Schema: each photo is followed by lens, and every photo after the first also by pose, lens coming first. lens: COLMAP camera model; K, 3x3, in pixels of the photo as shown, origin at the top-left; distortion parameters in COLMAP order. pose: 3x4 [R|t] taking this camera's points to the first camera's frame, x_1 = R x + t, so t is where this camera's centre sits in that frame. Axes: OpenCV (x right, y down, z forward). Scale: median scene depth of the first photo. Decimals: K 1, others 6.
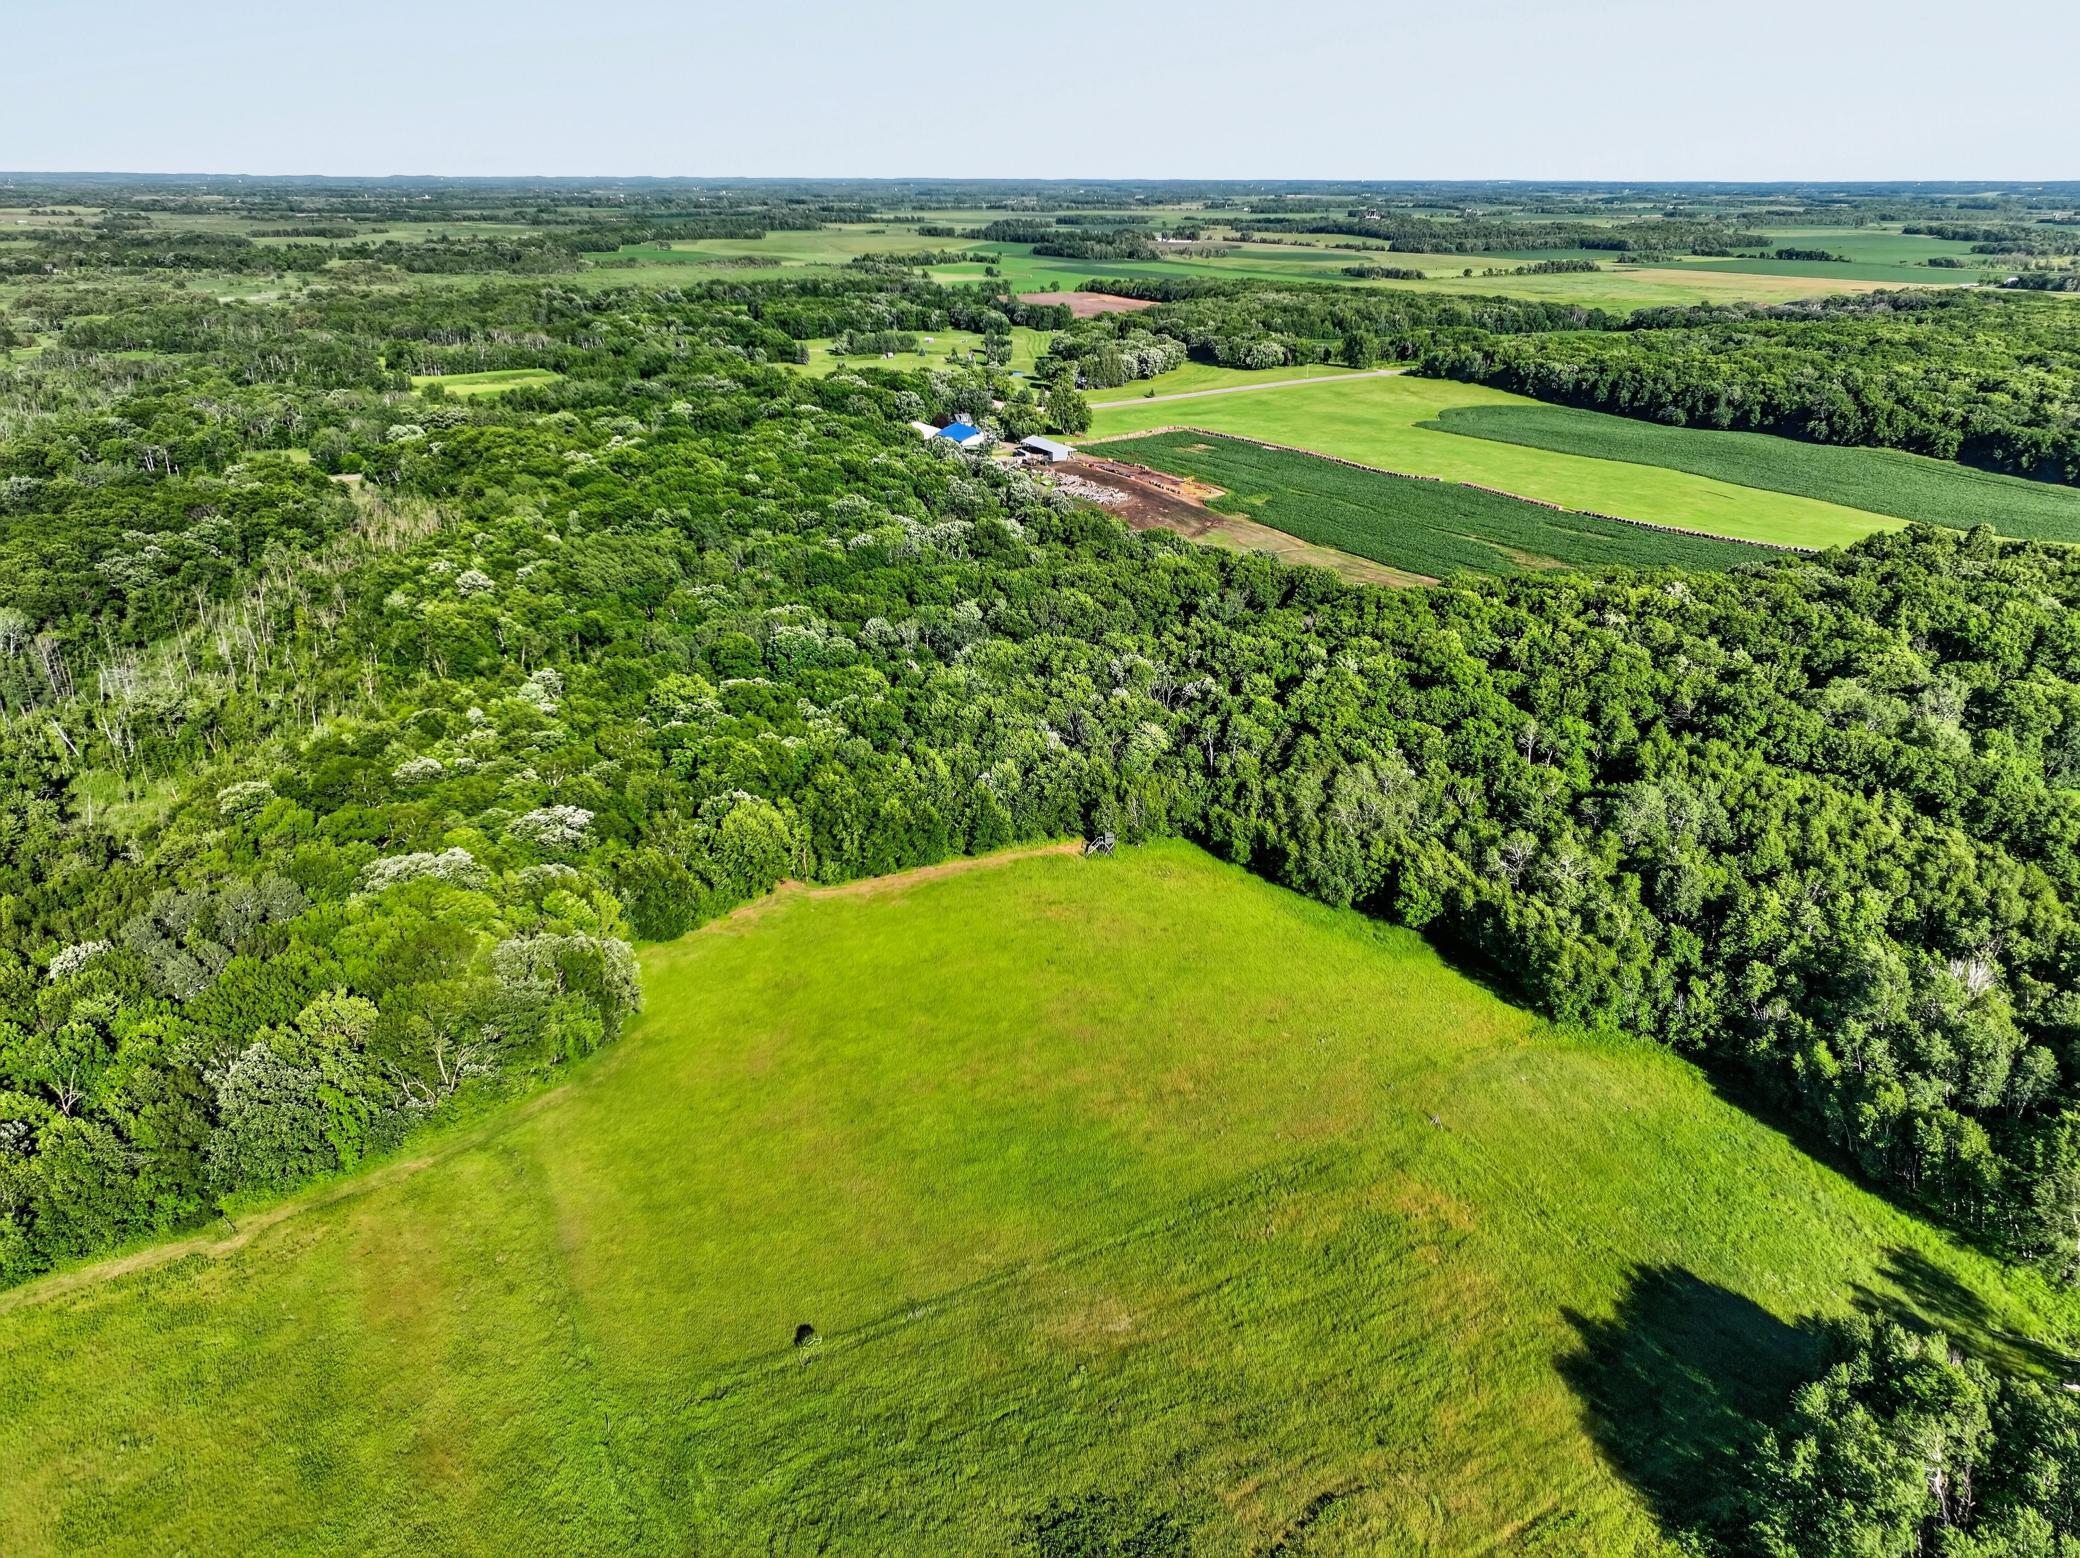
lens RADIAL K [[1405.3, 0, 1040.0], [0, 1405.3, 779.0], [0, 0, 1]] dist [-0.052618, 0.021193]
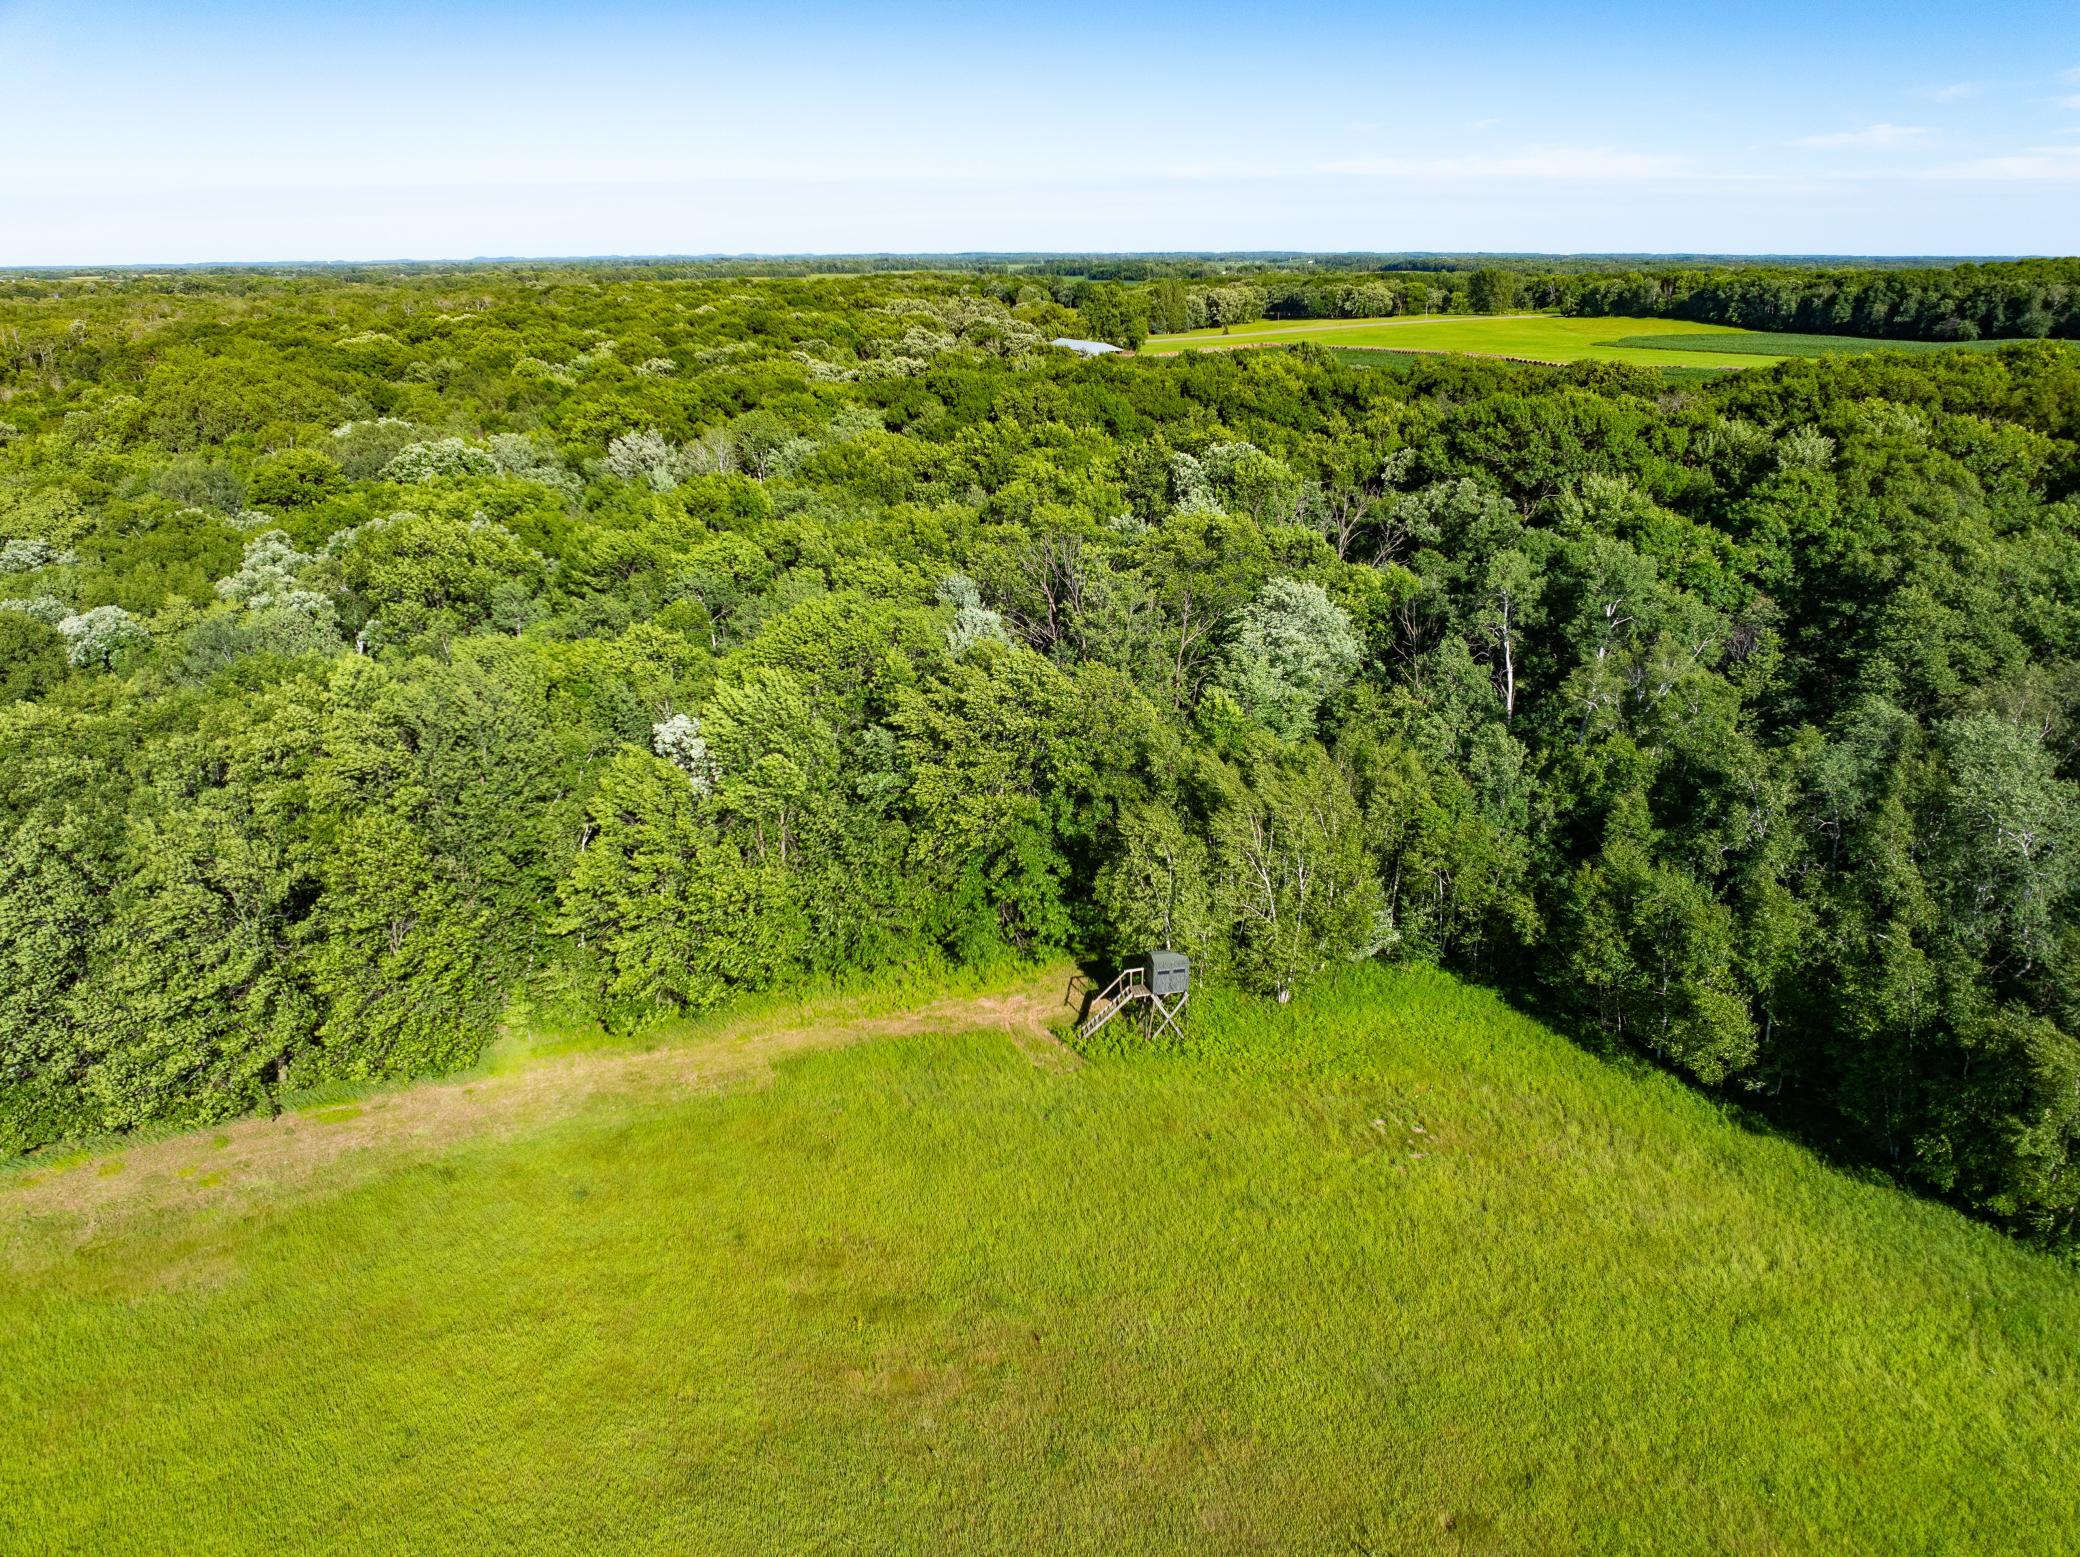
lens RADIAL K [[1405.3, 0, 1040.0], [0, 1405.3, 778.5], [0, 0, 1]] dist [-0.052618, 0.021193]
pose [[0.999085, 0.004811, -0.042508, 0.034015], [-0.006878, 0.998795, -0.048597, 0.017890], [0.042223, 0.048845, 0.997914, 0.693287]]
